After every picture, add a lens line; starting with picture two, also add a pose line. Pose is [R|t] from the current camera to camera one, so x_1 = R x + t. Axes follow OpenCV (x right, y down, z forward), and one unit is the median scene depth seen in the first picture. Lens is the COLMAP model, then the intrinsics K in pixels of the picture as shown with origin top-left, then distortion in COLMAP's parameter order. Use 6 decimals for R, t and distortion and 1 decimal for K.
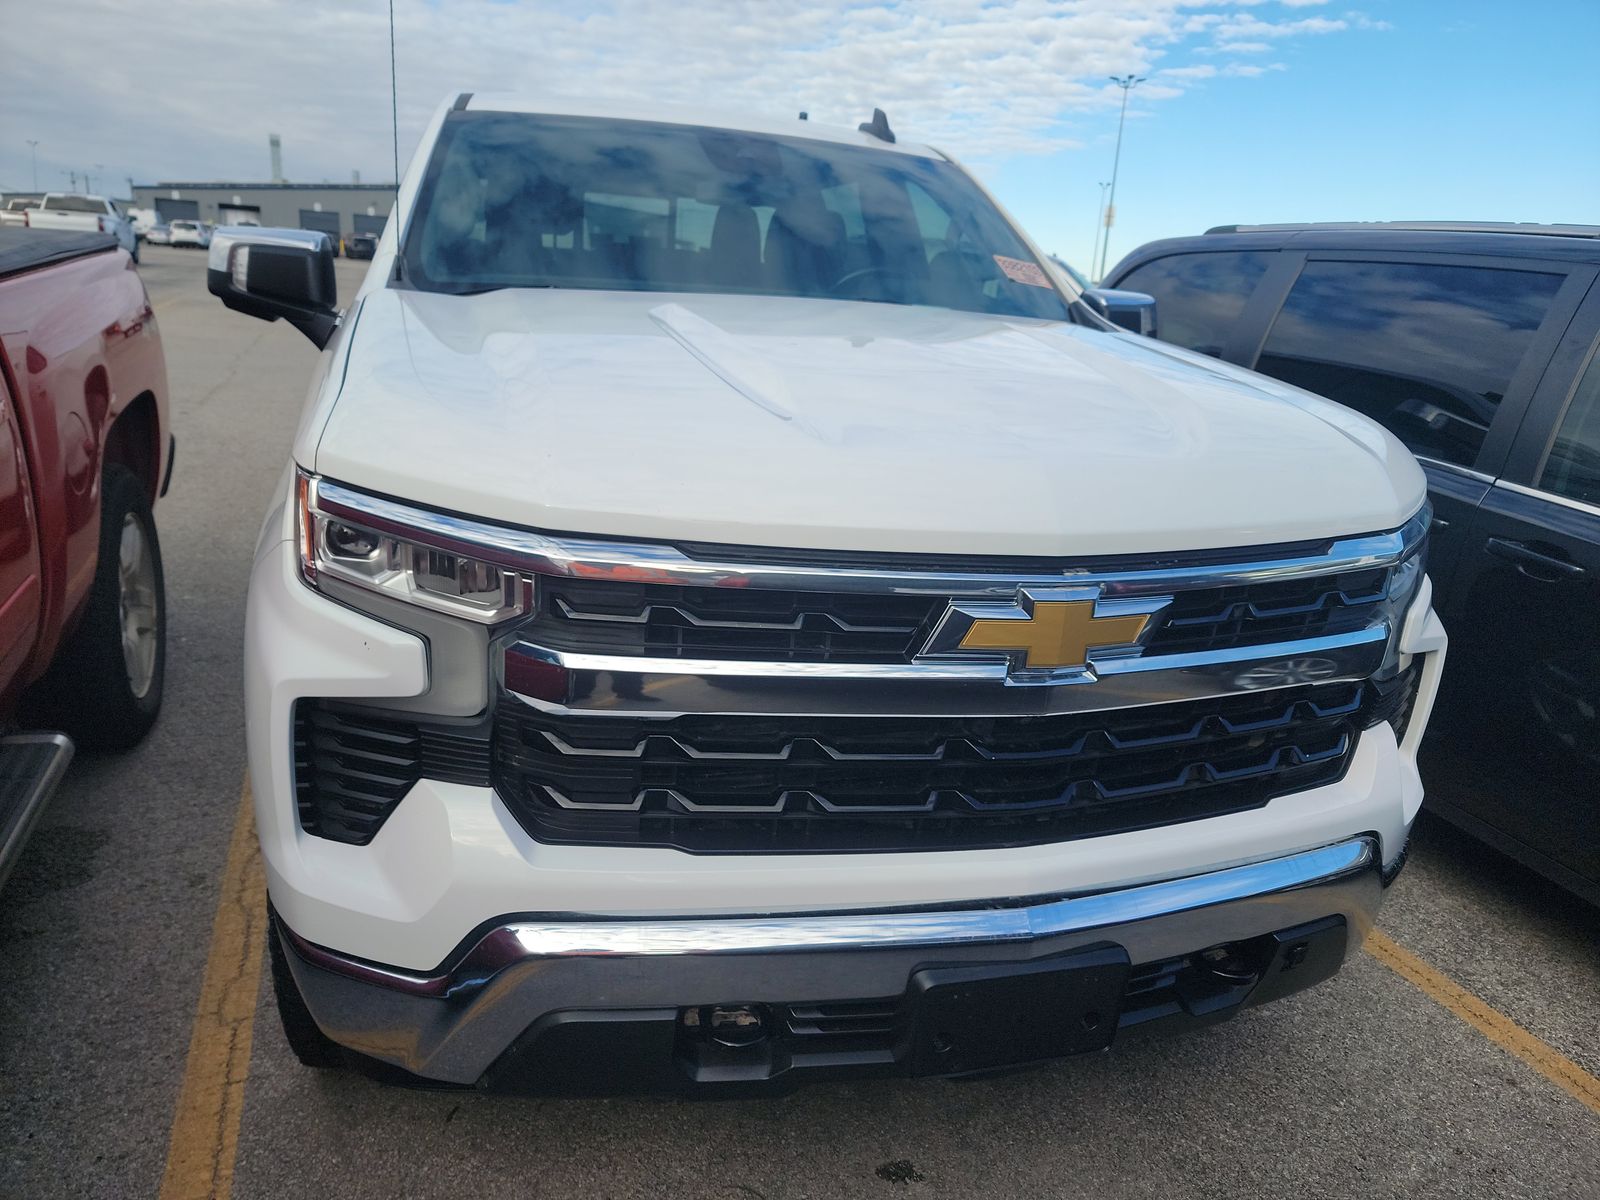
lens RADIAL K [[1145.9, 0, 816.8], [0, 1145.9, 590.3], [0, 0, 1]] dist [0.076515, -0.067875]
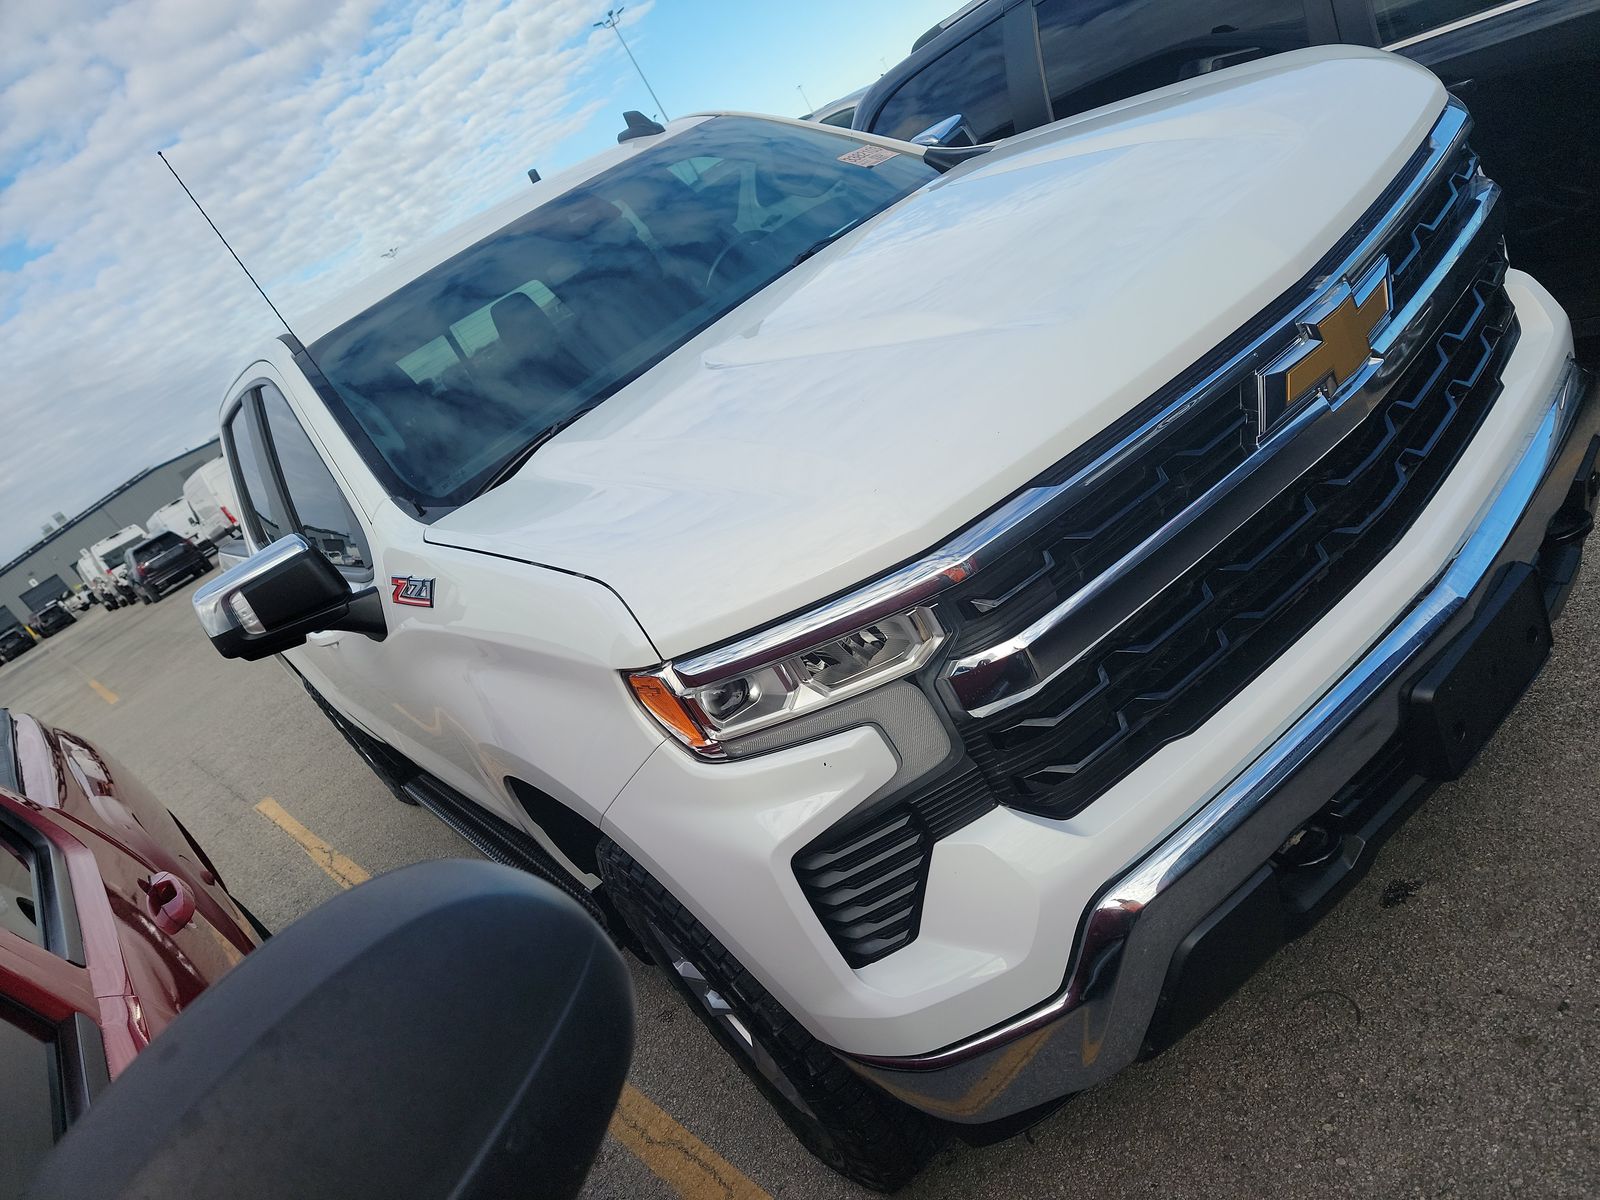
lens RADIAL K [[1138.6, 0, 801.5], [0, 1138.6, 599.6], [0, 0, 1]] dist [0.082226, -0.064044]
pose [[0.785380, -0.606893, 0.121898, -0.313707], [0.603687, 0.794486, 0.065994, -0.099681], [-0.136898, 0.021758, 0.990346, 0.035831]]
